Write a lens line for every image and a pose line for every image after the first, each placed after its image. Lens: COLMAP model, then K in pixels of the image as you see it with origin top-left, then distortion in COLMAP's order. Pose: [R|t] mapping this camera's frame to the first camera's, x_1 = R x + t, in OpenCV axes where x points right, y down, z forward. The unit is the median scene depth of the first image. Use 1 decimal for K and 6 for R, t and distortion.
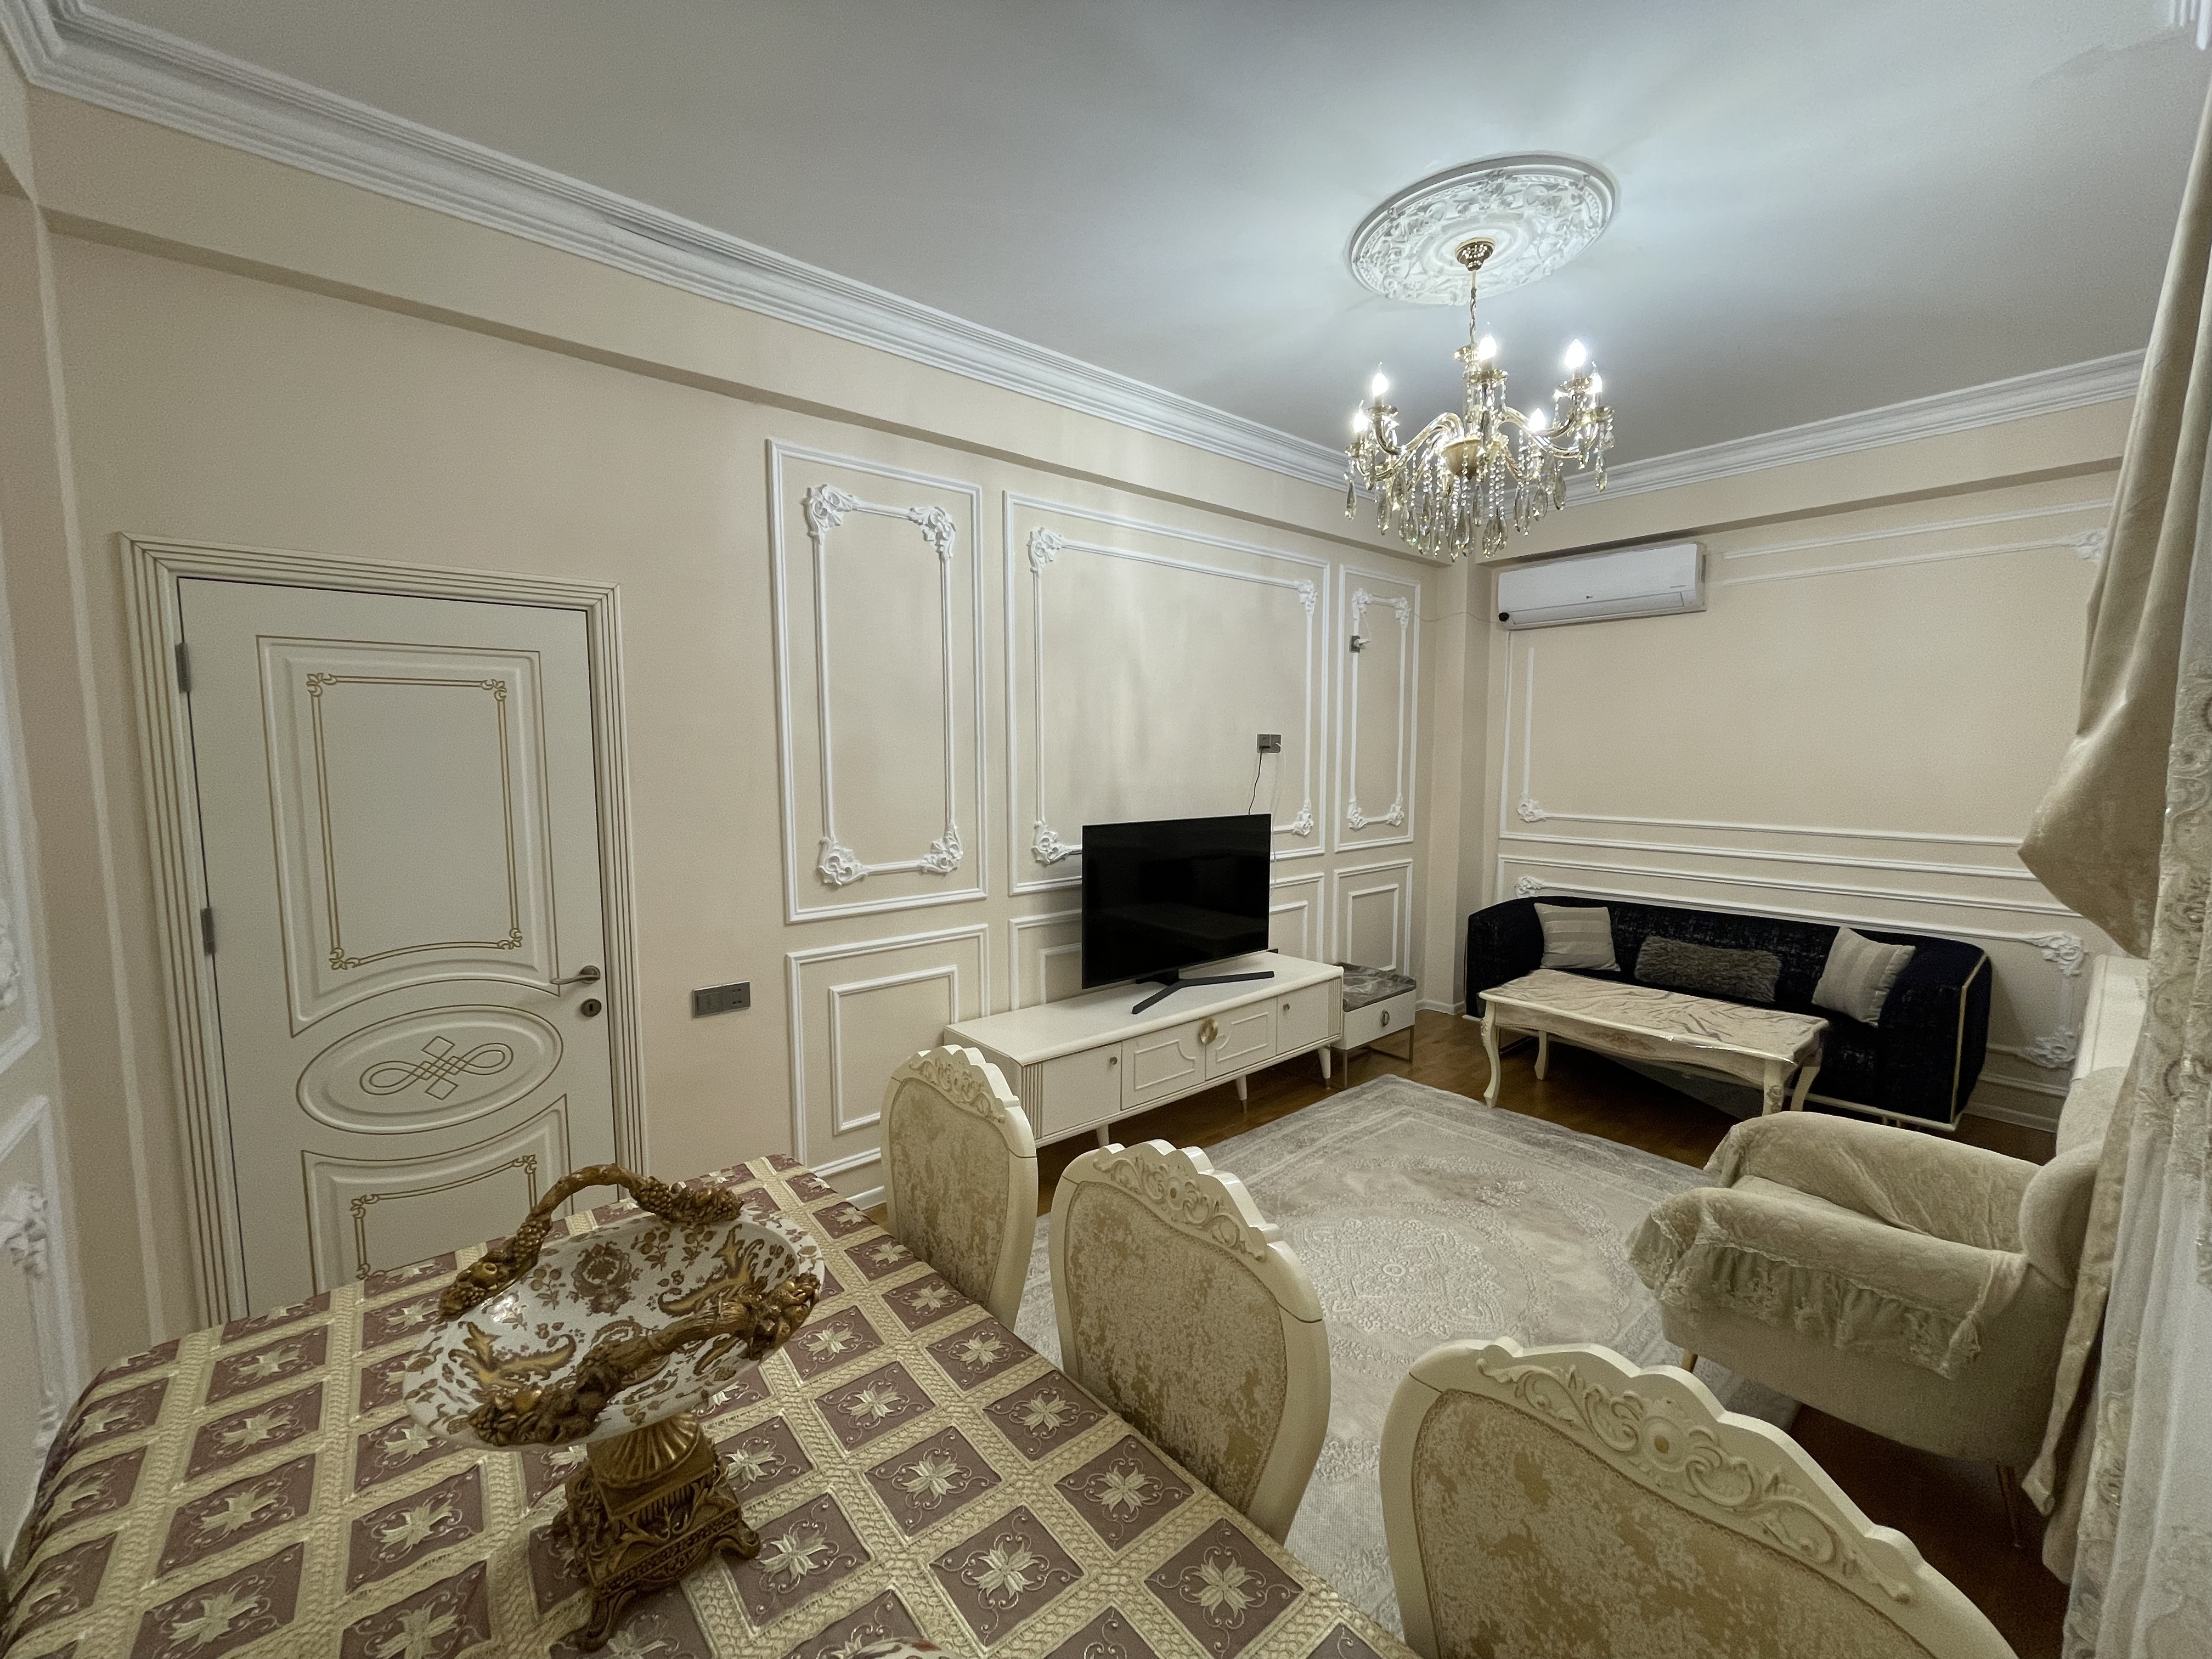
lens RADIAL K [[893.2, 0, 1106.0], [0, 893.2, 829.5], [0, 0, 1]] dist [-0.005645, 0.000181]
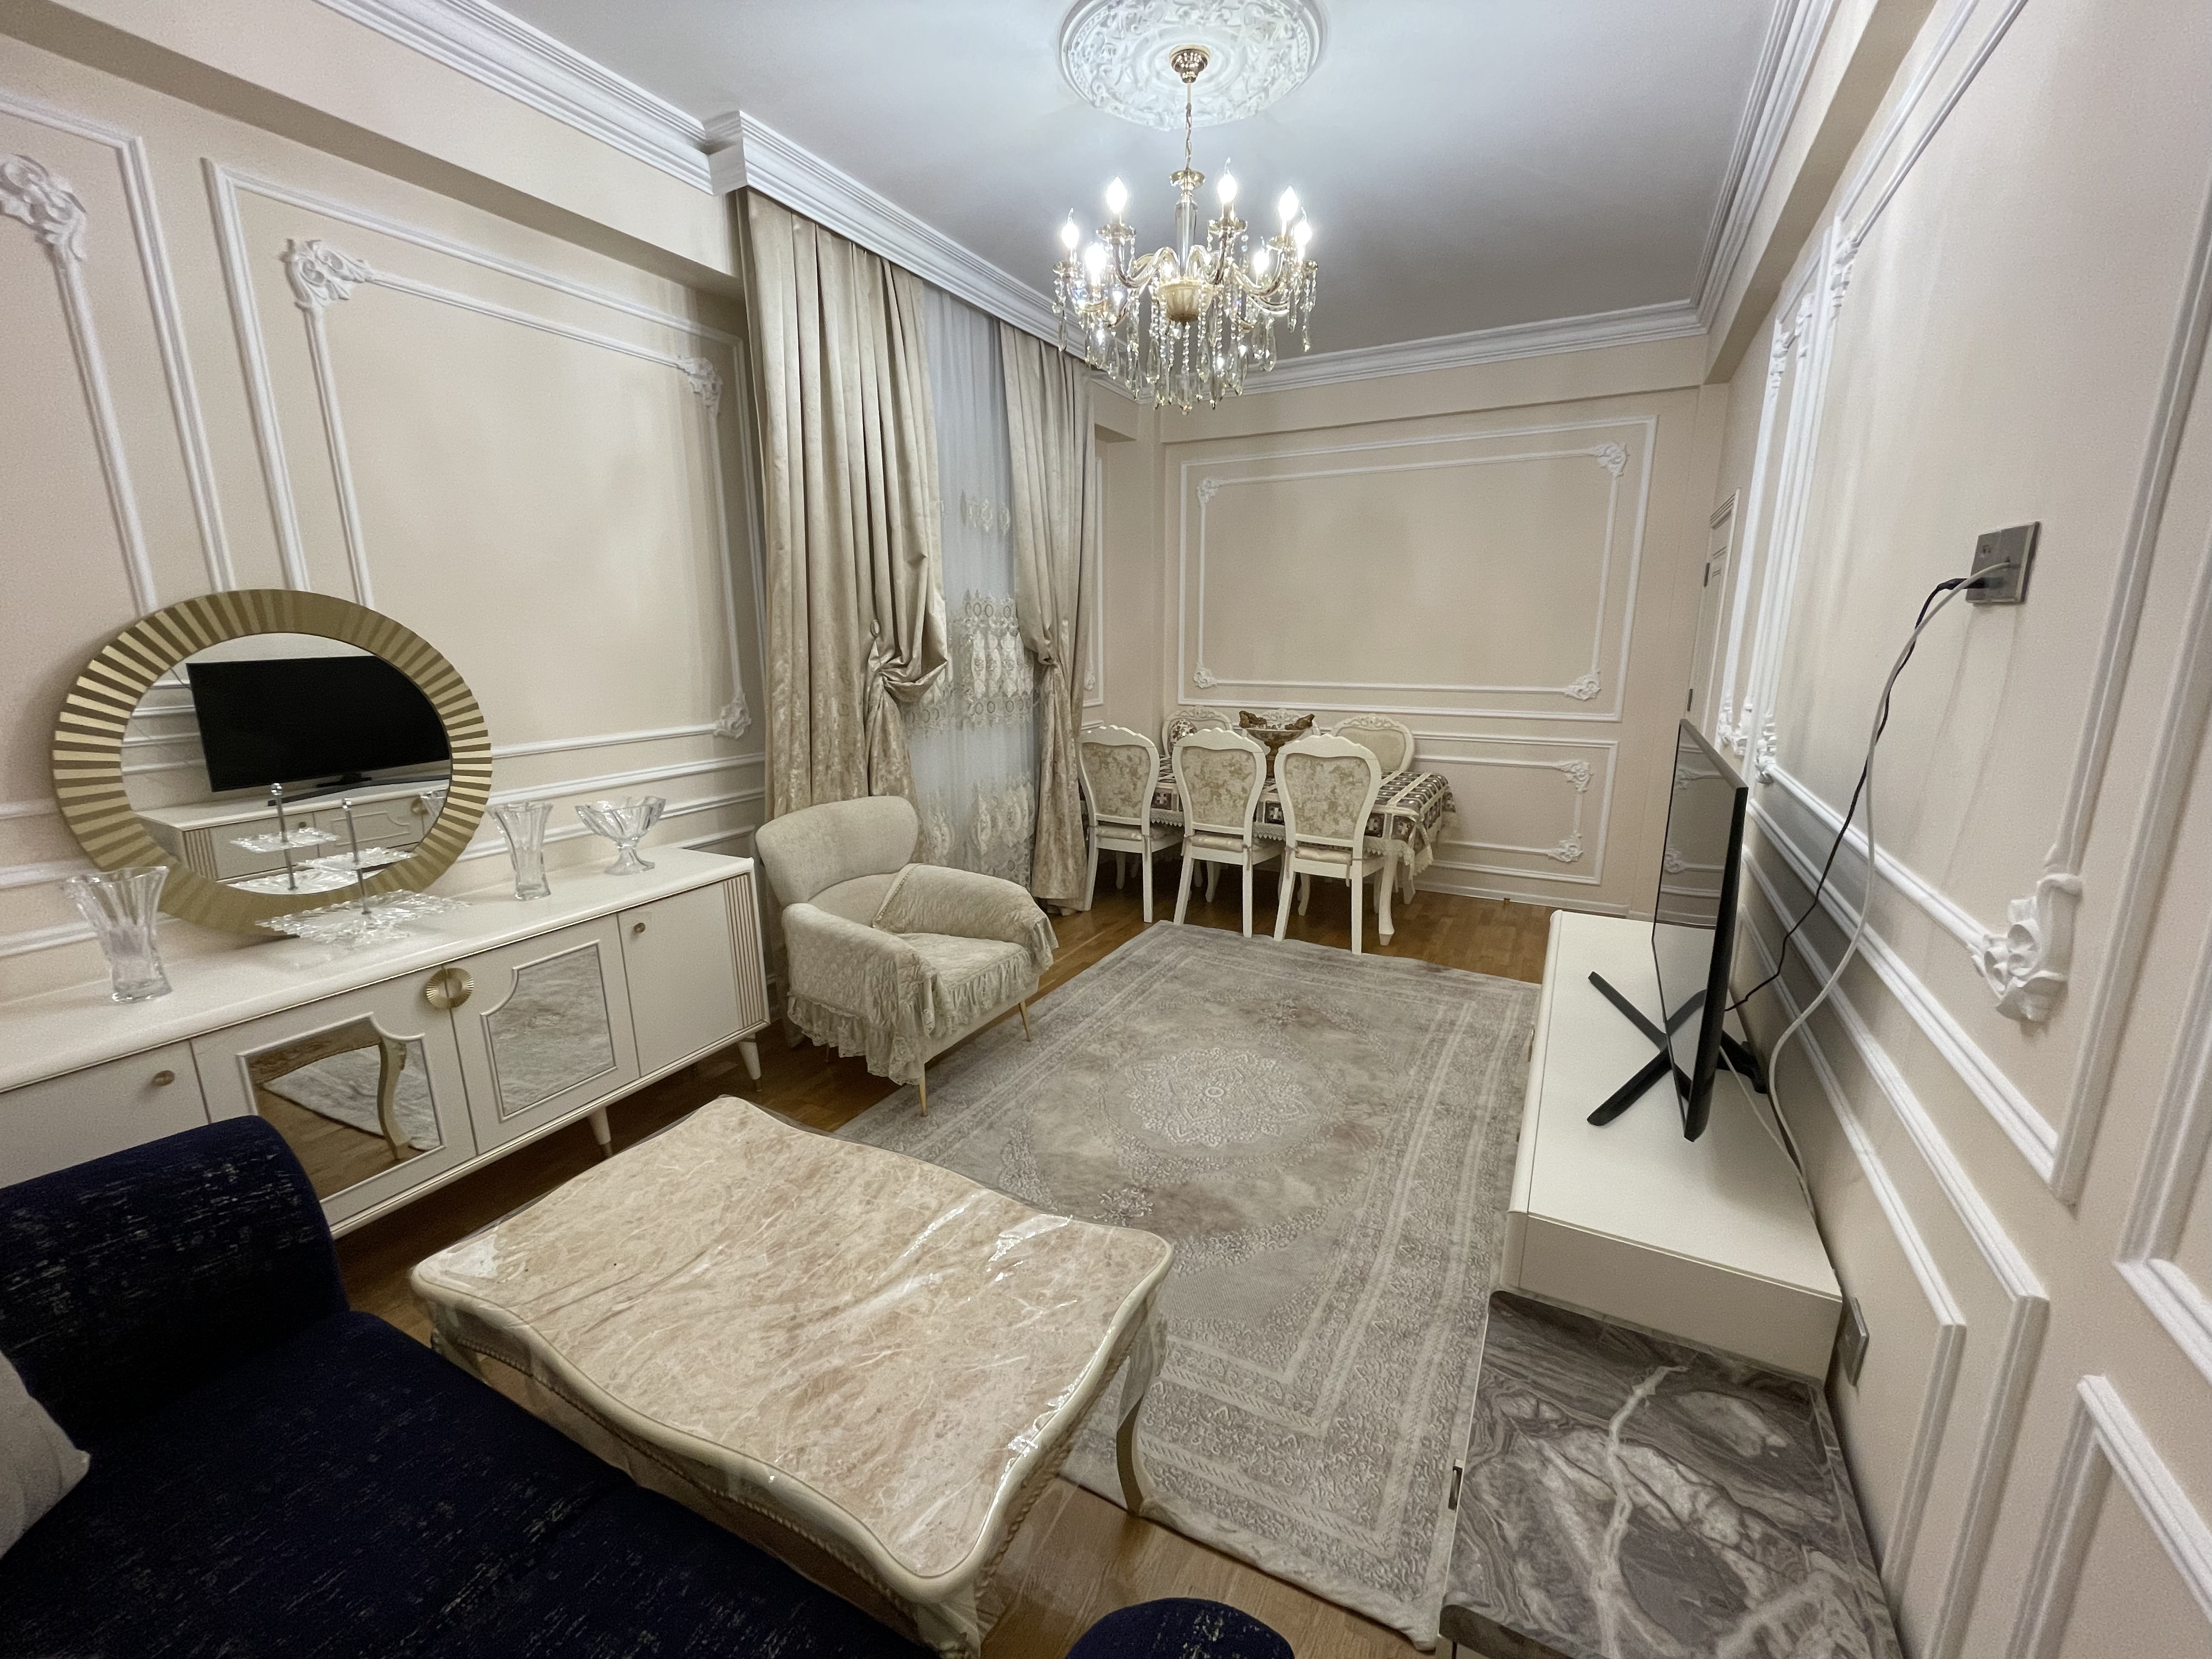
lens RADIAL K [[891.8, 0, 1106.0], [0, 891.8, 829.5], [0, 0, 1]] dist [0.007909, -0.000102]
pose [[-0.930432, 0.090214, -0.355187, 0.577162], [-0.023109, 0.952854, 0.302549, -0.109164], [0.365735, 0.289709, -0.884481, 1.303346]]
